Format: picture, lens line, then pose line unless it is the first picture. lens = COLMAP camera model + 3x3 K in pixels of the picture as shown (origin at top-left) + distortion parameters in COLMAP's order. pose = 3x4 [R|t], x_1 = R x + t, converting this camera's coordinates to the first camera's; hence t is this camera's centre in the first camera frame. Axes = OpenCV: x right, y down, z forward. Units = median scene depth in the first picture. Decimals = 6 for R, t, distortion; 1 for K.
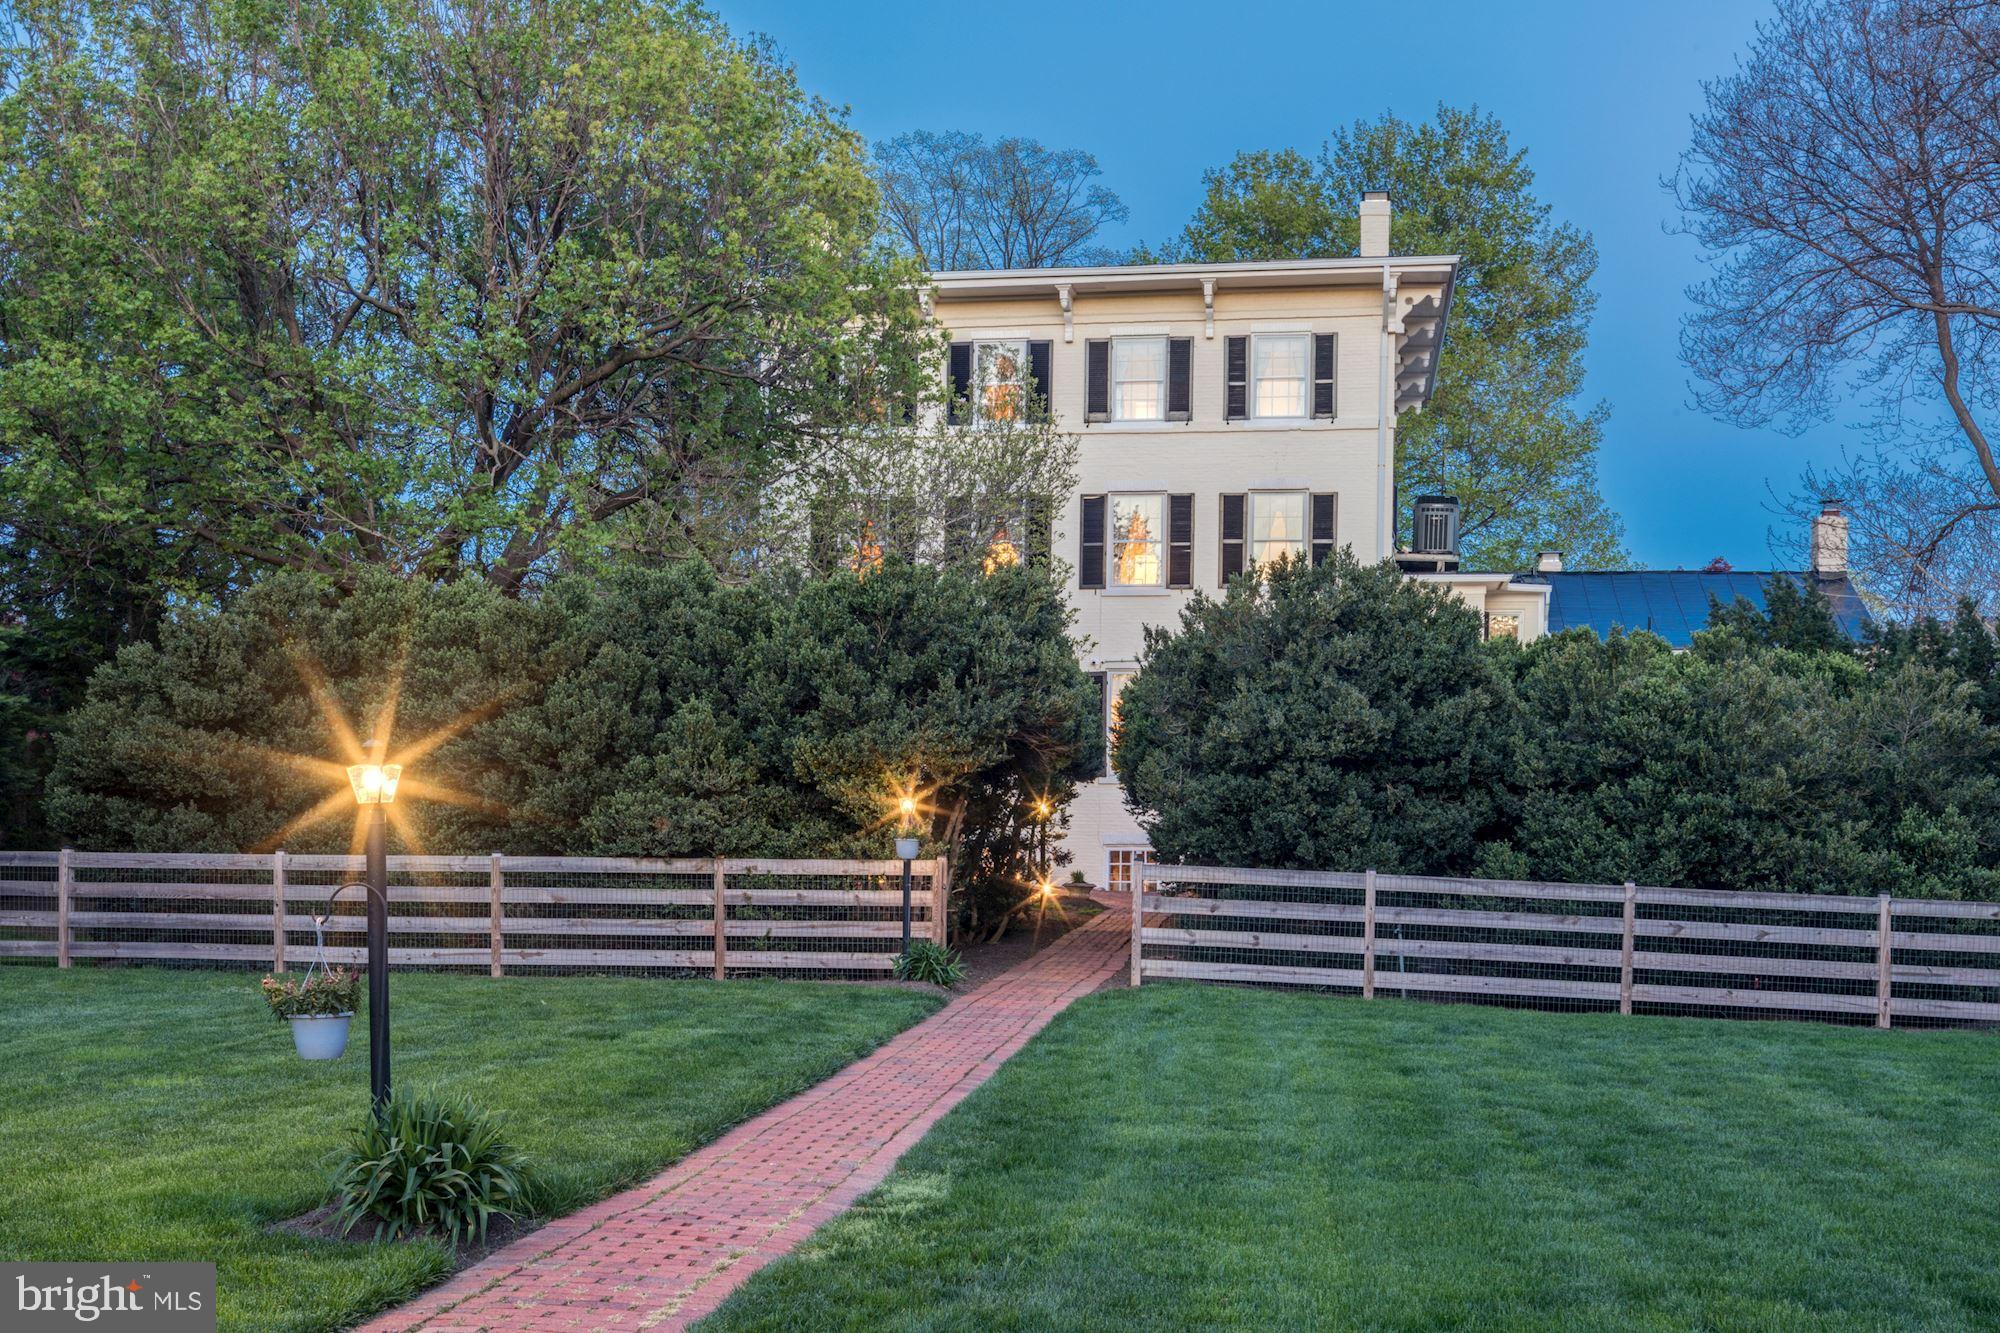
lens RADIAL K [[2236.4, 0, 990.3], [0, 2236.4, 822.5], [0, 0, 1]] dist [0.007562, -0.060221]
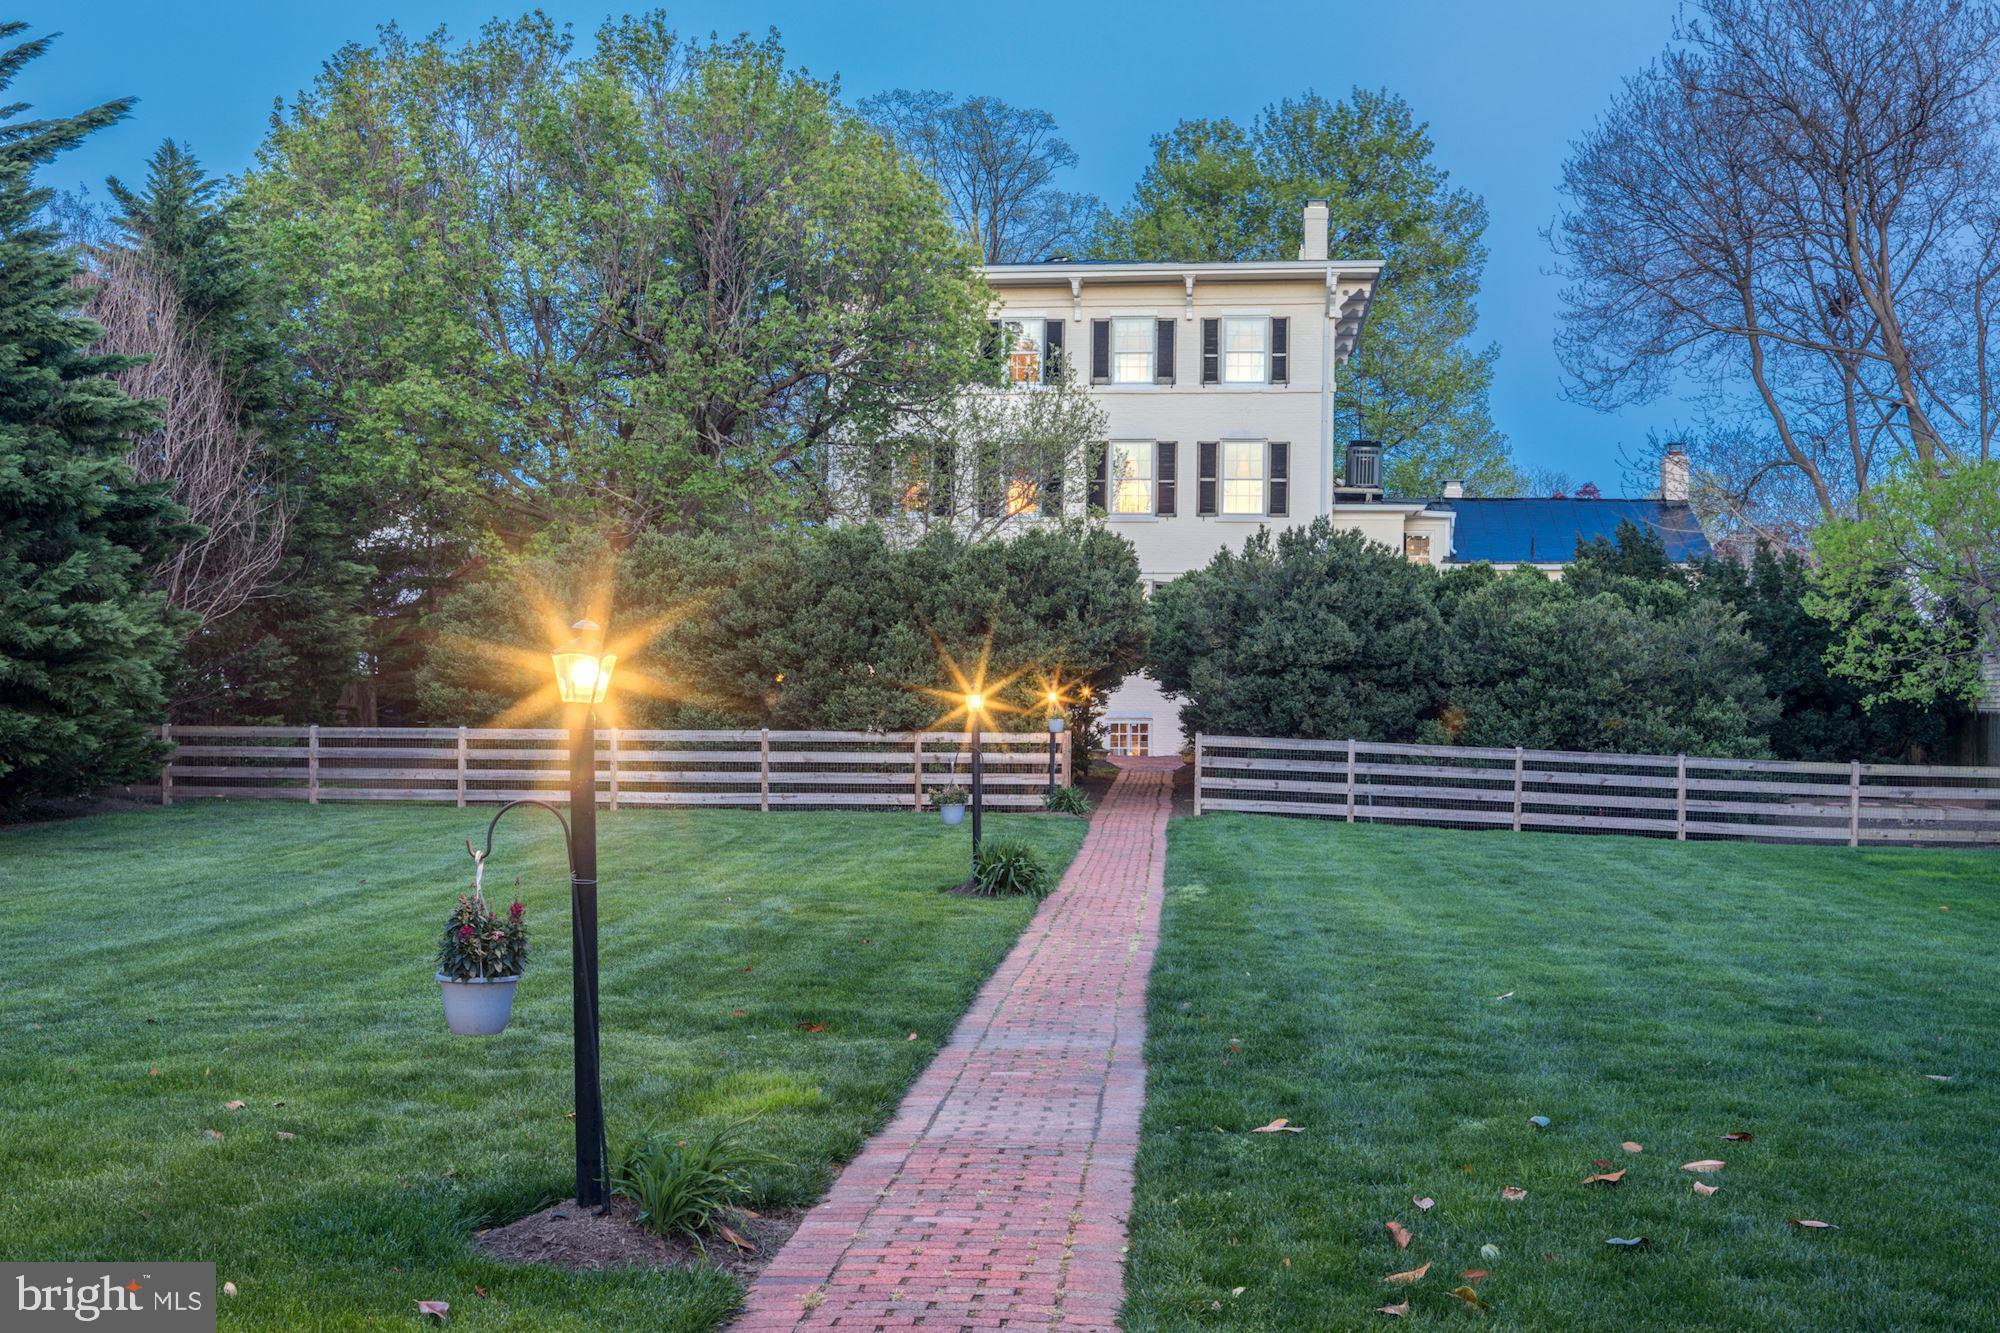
lens RADIAL K [[2114.3, 0, 1000.0], [0, 2114.3, 666.5], [0, 0, 1]] dist [-0.019763, 0.003598]
pose [[0.999251, 0.000005, 0.038688, -0.118188], [0.000481, 0.999921, -0.012556, -0.009707], [-0.038685, 0.012565, 0.999172, -0.407144]]
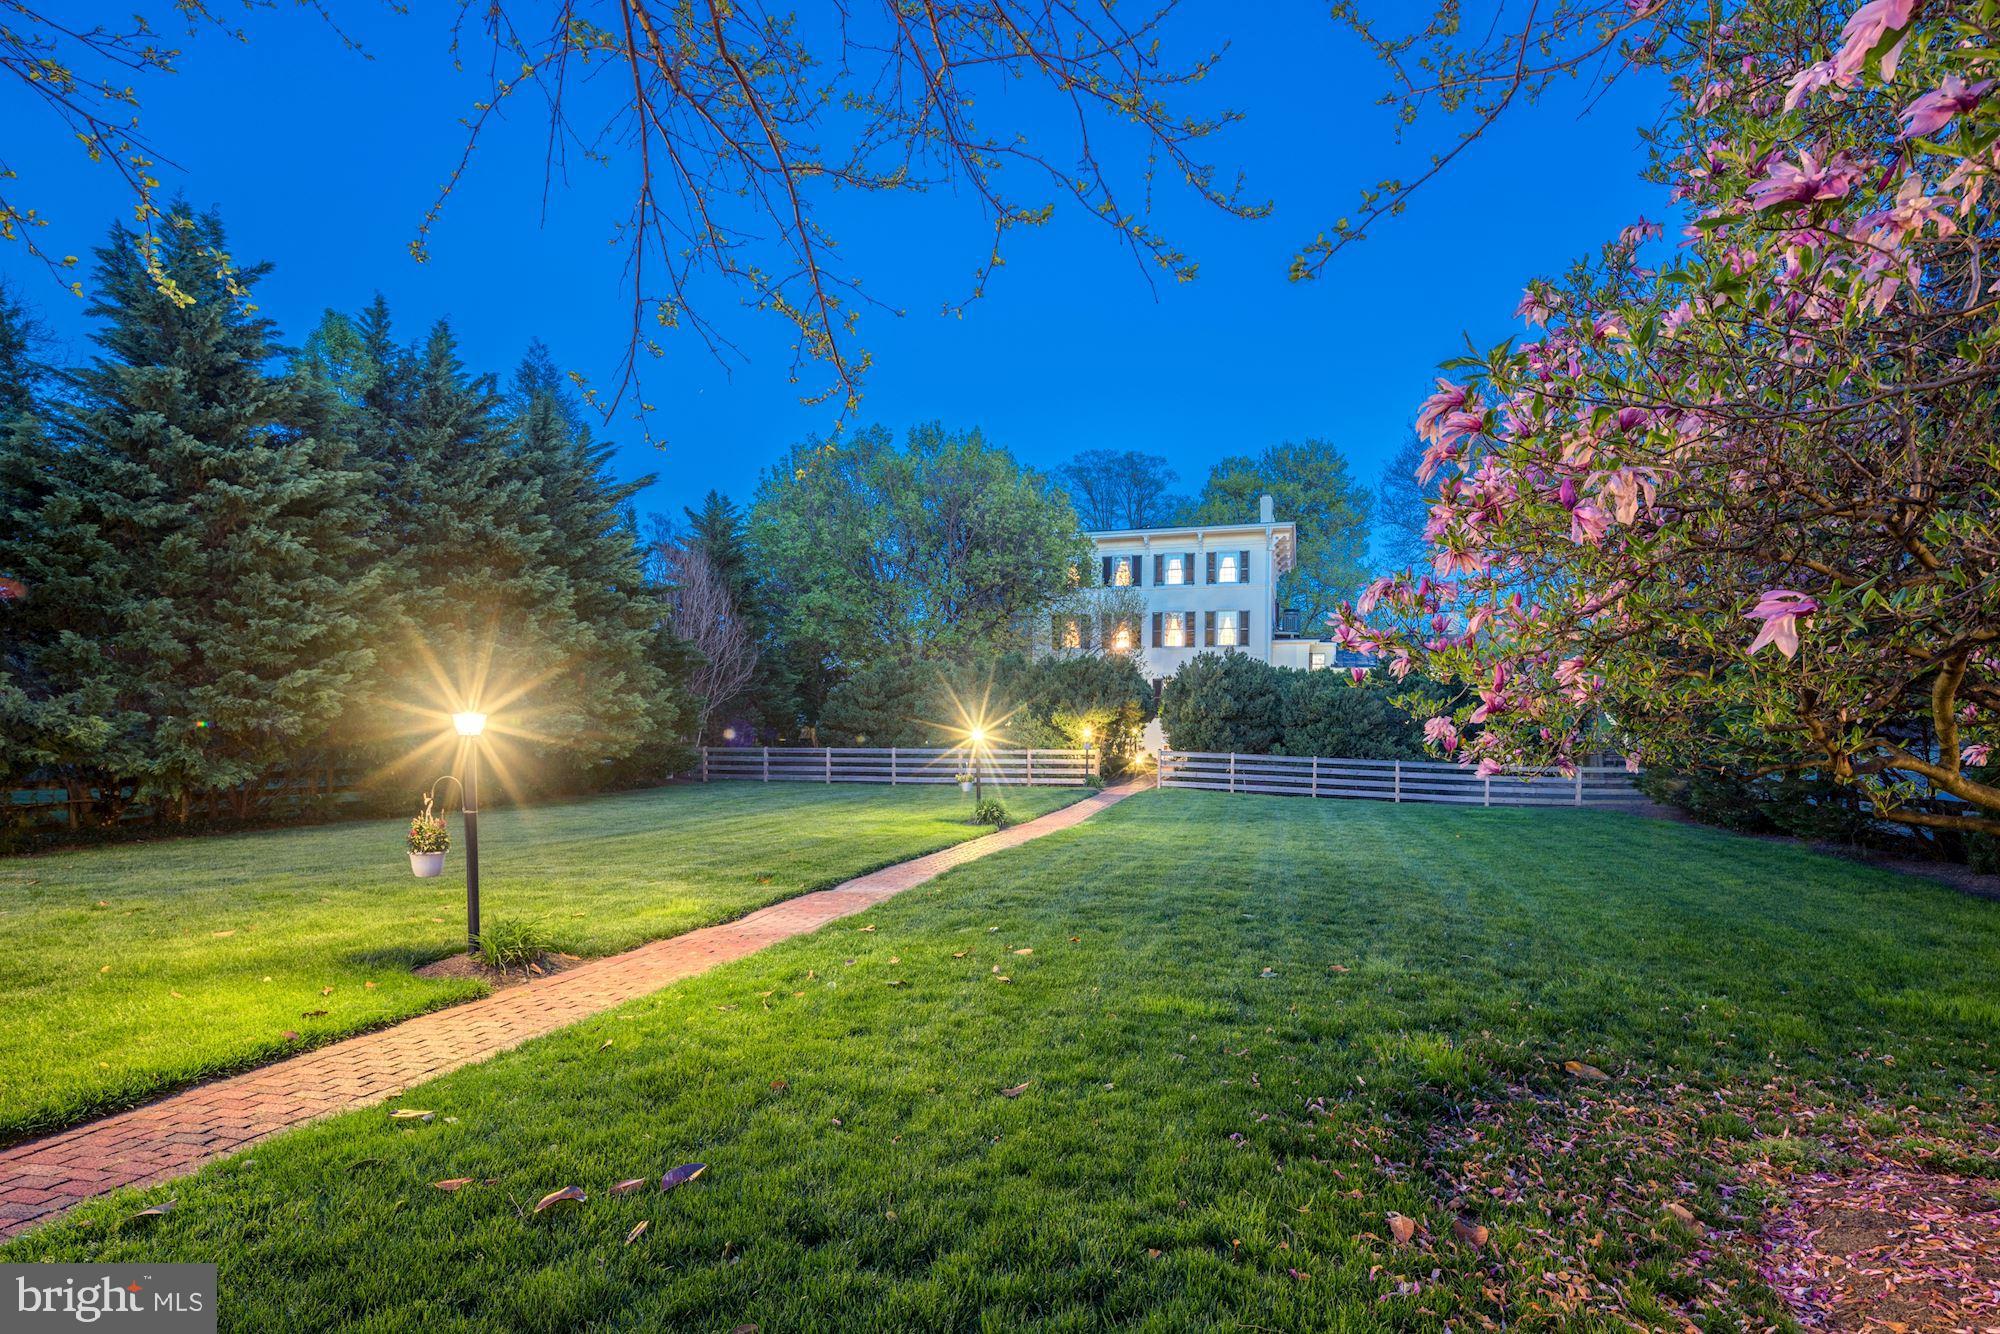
lens RADIAL K [[983.0, 0, 1006.2], [0, 983.0, 723.9], [0, 0, 1]] dist [-0.000044, -0.000013]
pose [[0.992529, -0.005809, -0.121873, 0.019491], [0.004811, 0.999952, -0.008488, -0.008972], [0.121917, 0.007838, 0.992509, -0.406594]]
